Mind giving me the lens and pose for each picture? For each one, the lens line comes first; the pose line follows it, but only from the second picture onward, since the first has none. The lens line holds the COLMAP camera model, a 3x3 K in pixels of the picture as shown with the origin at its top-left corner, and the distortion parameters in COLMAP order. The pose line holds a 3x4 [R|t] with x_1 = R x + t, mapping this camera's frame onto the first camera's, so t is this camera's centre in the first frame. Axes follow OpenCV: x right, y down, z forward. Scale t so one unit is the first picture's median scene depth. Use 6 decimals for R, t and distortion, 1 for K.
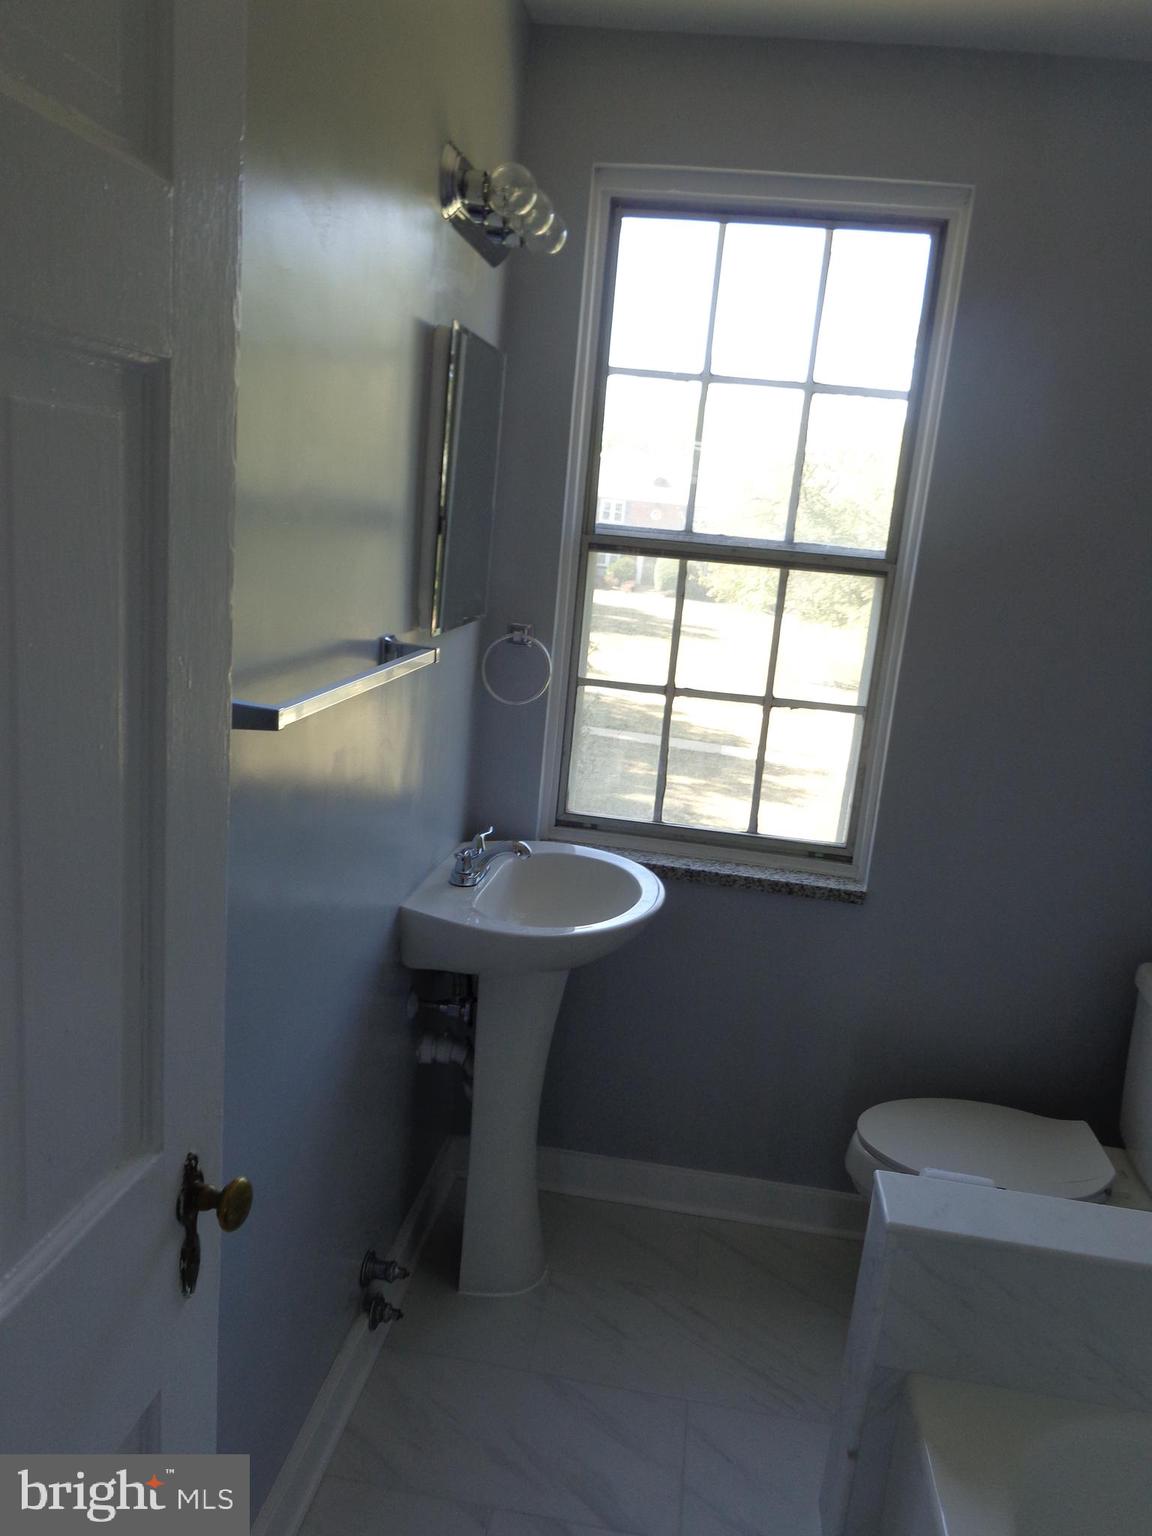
lens RADIAL K [[1139.0, 0, 585.4], [0, 1139.0, 766.9], [0, 0, 1]] dist [-0.009315, 0.002191]
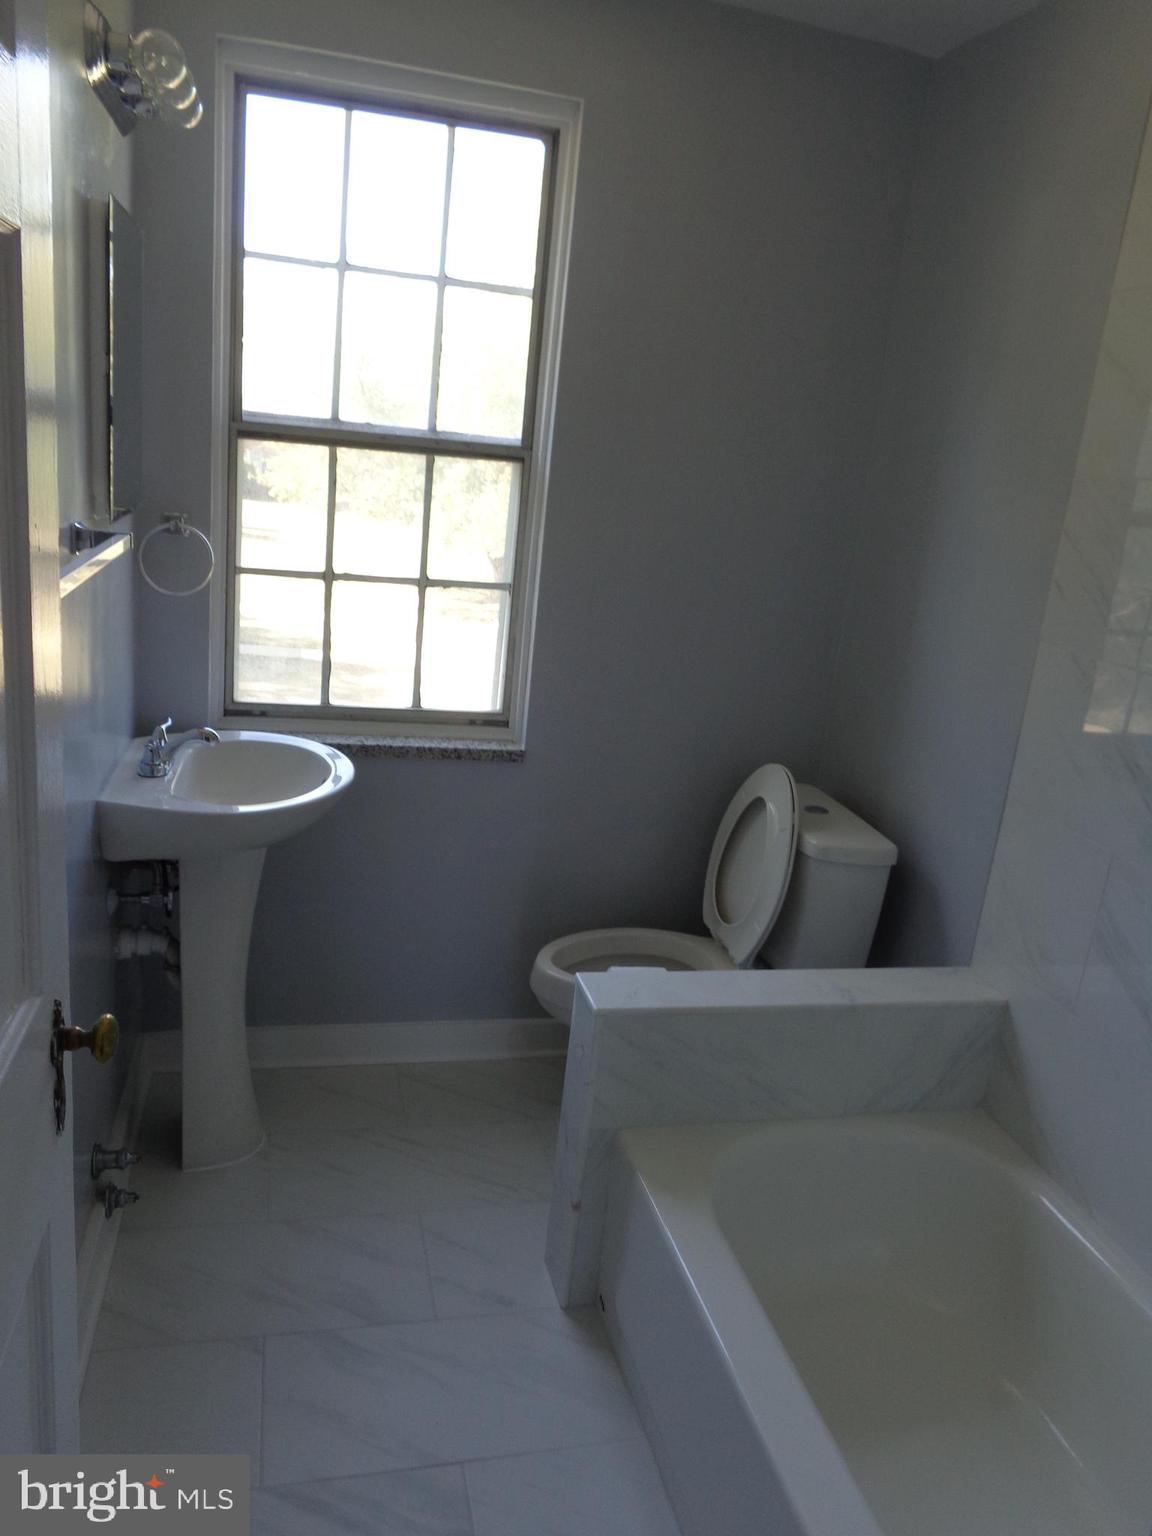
lens RADIAL K [[1139.0, 0, 579.1], [0, 1139.0, 766.9], [0, 0, 1]] dist [-0.009315, 0.002191]
pose [[0.932382, -0.097341, 0.348121, -0.099194], [0.067118, 0.992933, 0.097879, 0.021196], [-0.355188, -0.067895, 0.932326, -0.064347]]
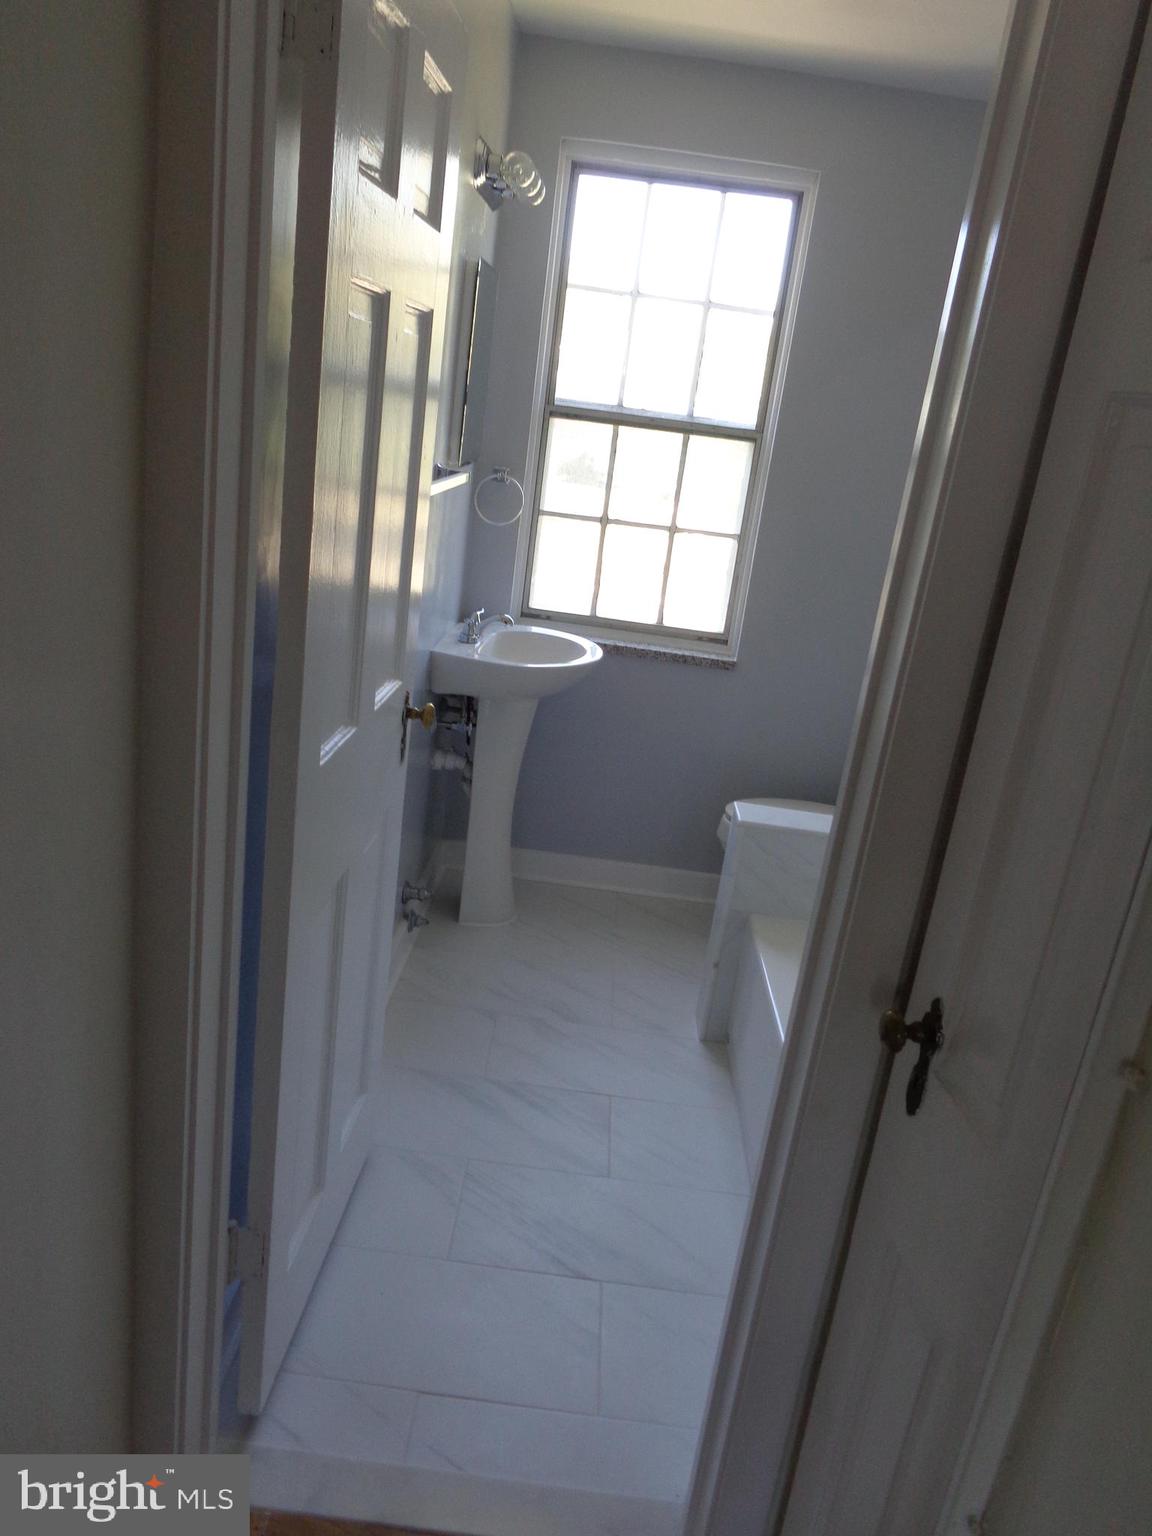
lens RADIAL K [[1139.0, 0, 583.0], [0, 1139.0, 766.6], [0, 0, 1]] dist [-0.009315, 0.002191]
pose [[0.995425, 0.006524, 0.095324, -0.092731], [-0.015639, 0.995336, 0.095194, 0.113128], [-0.094258, -0.096249, 0.990884, -0.468827]]
